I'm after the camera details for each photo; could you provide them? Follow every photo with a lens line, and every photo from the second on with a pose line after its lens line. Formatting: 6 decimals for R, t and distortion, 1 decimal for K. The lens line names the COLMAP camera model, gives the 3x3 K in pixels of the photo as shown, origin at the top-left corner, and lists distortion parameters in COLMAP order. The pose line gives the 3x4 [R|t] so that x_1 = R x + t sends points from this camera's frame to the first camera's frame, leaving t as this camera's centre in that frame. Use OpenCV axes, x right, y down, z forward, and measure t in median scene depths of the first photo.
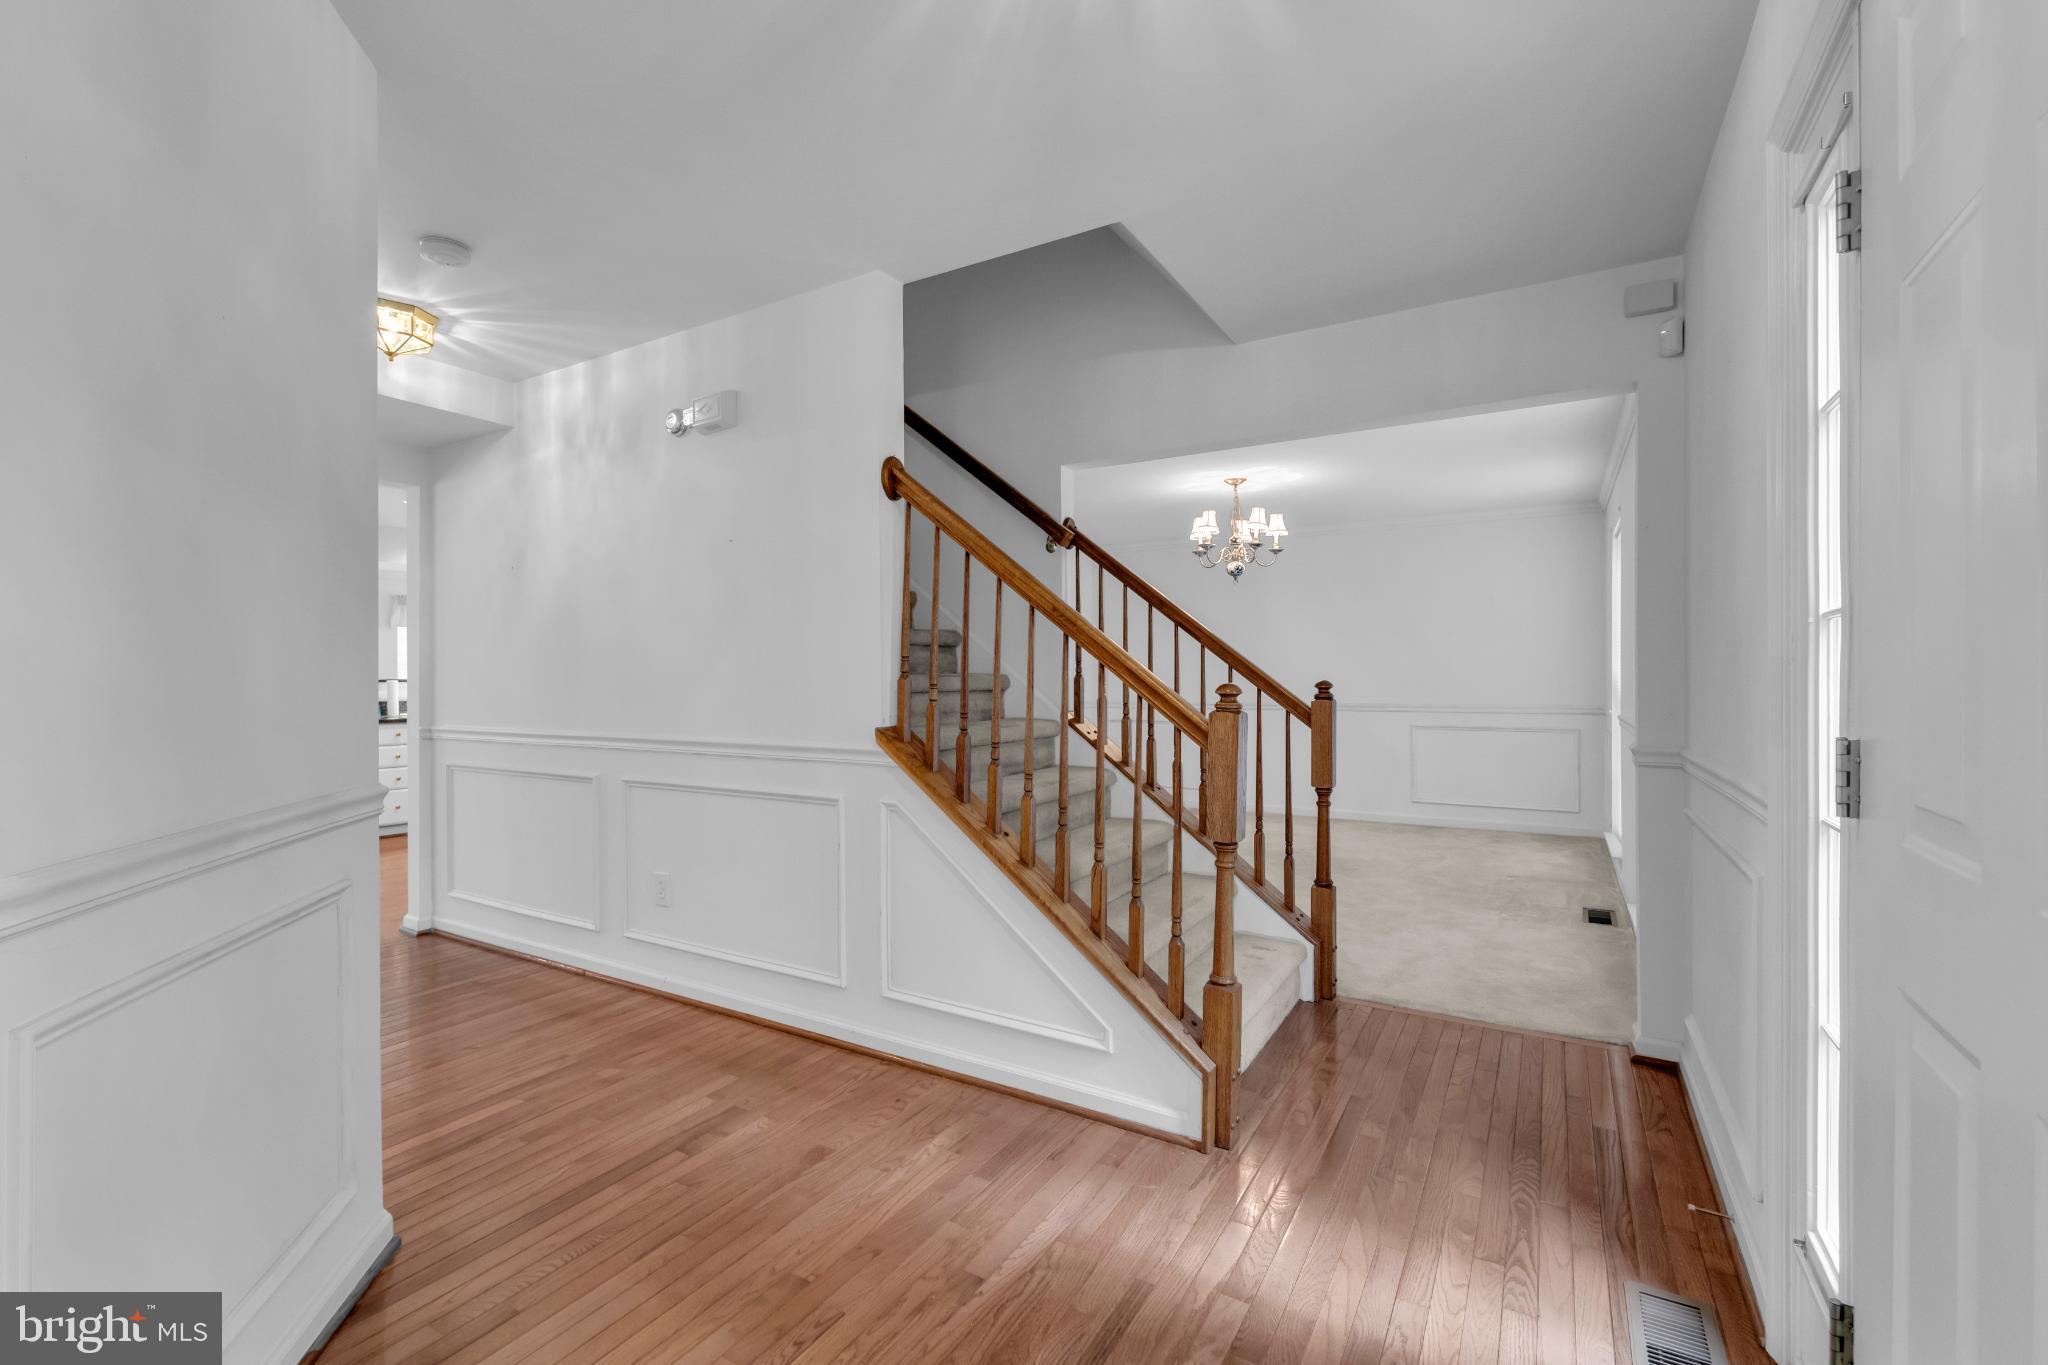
lens RADIAL K [[894.8, 0, 1031.8], [0, 894.8, 681.3], [0, 0, 1]] dist [0.001298, 0.000035]
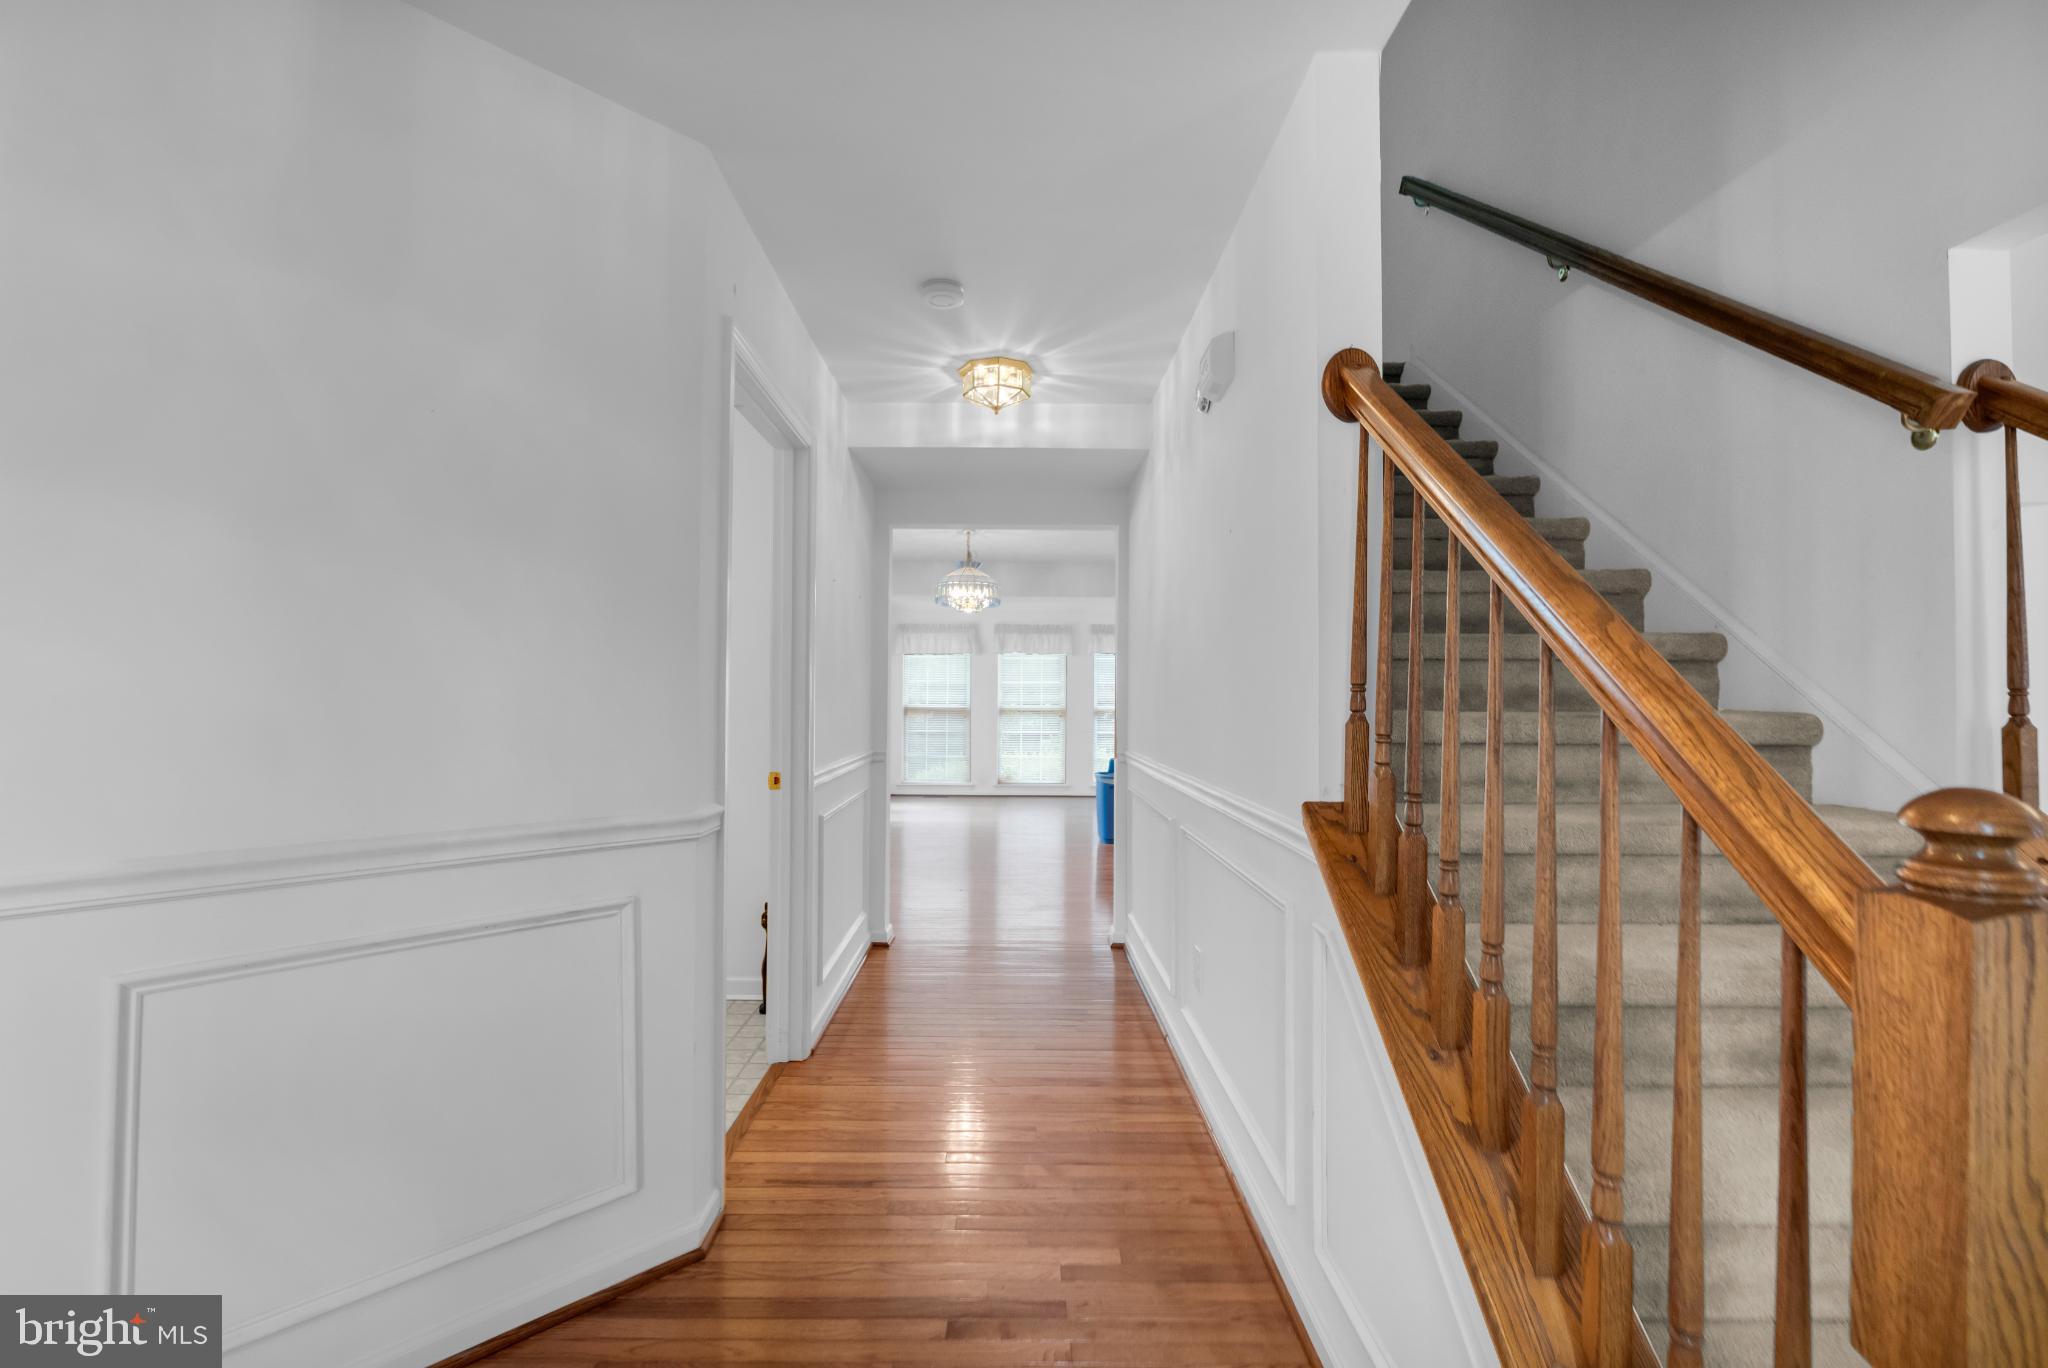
lens RADIAL K [[894.8, 0, 1019.8], [0, 894.8, 686.3], [0, 0, 1]] dist [0.001298, 0.000035]
pose [[0.506960, -0.003725, -0.861962, 0.249464], [-0.012771, 0.999848, -0.011832, -0.017041], [0.861875, 0.017006, 0.506836, 0.519510]]
